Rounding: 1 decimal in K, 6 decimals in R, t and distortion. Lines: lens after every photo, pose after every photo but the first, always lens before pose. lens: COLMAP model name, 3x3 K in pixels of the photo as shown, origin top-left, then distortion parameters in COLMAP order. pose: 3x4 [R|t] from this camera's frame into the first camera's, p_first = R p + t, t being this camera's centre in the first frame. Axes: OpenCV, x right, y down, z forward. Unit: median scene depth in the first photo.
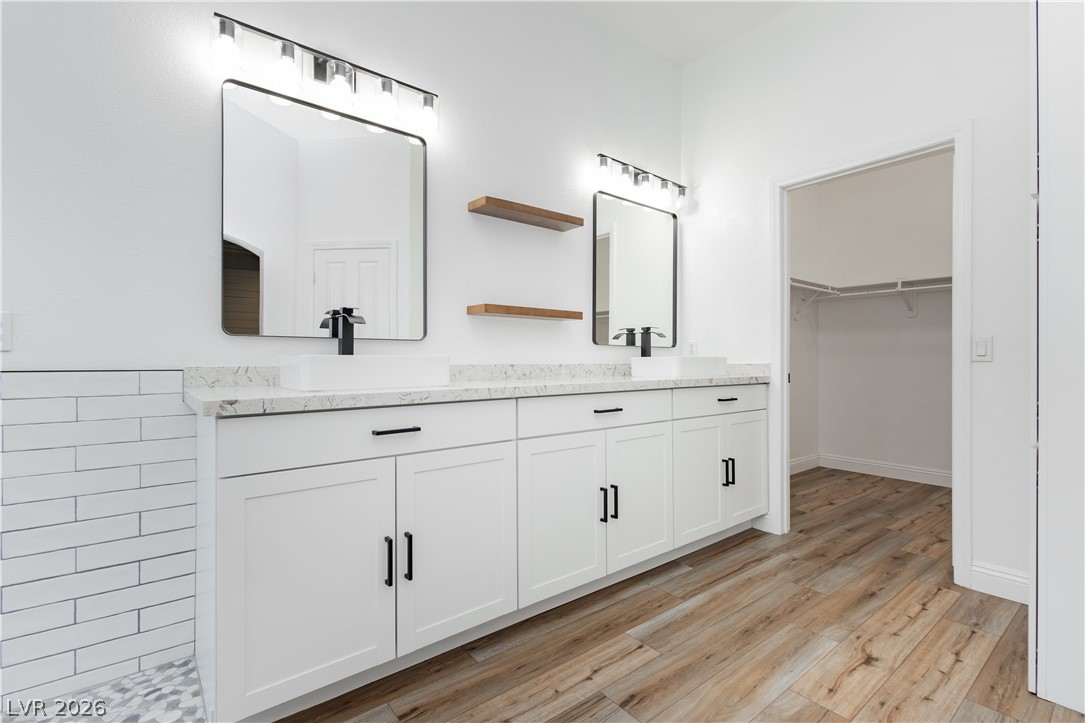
lens RADIAL K [[501.6, 0, 543.9], [0, 501.6, 358.4], [0, 0, 1]] dist [0.008868, -0.002461]
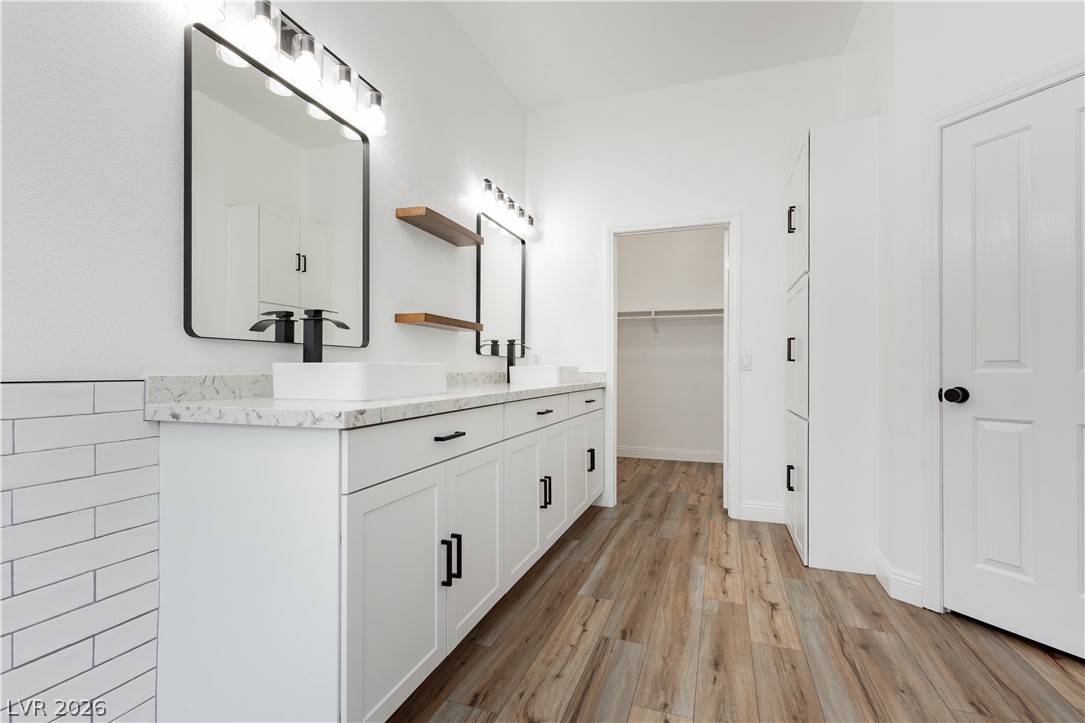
lens RADIAL K [[501.6, 0, 546.9], [0, 501.6, 366.5], [0, 0, 1]] dist [0.008868, -0.002461]
pose [[0.854029, 0.004082, 0.520210, -0.464950], [-0.002794, 0.999991, -0.003259, 0.001998], [-0.520218, 0.001330, 0.854032, 0.006912]]
